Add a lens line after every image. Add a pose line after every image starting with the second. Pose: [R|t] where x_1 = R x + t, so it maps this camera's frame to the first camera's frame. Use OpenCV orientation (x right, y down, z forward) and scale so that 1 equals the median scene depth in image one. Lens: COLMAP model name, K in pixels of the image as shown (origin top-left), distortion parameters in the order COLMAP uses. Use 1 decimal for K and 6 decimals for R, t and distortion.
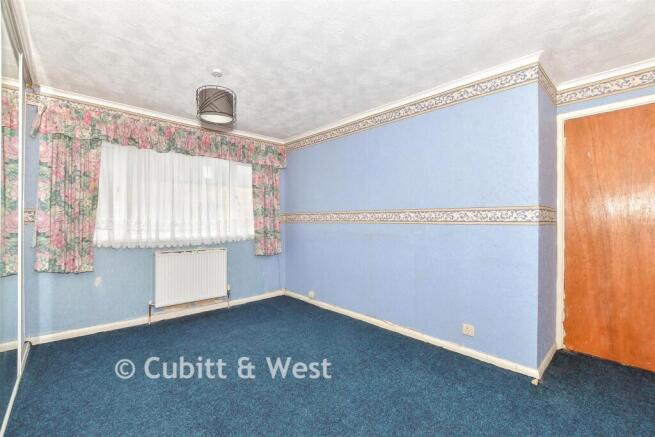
lens RADIAL K [[287.8, 0, 322.4], [0, 287.8, 217.3], [0, 0, 1]] dist [-0.001703, -0.000289]
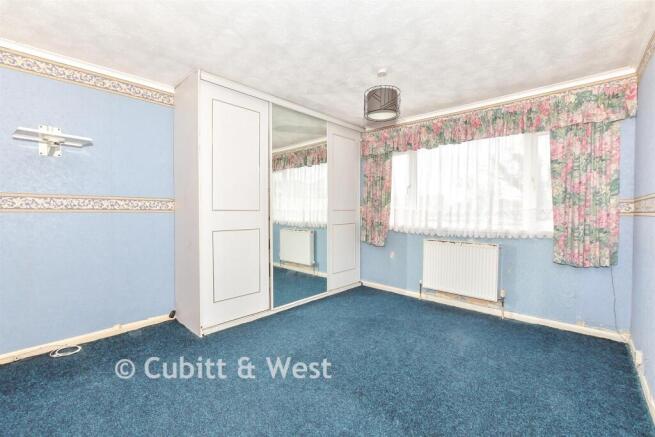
lens RADIAL K [[287.8, 0, 322.4], [0, 287.8, 217.3], [0, 0, 1]] dist [-0.001703, -0.000289]
pose [[0.095778, 0.023752, -0.995119, 0.478637], [0.005956, 0.999684, 0.024435, 0.006210], [0.995385, -0.008268, 0.095607, 0.463619]]
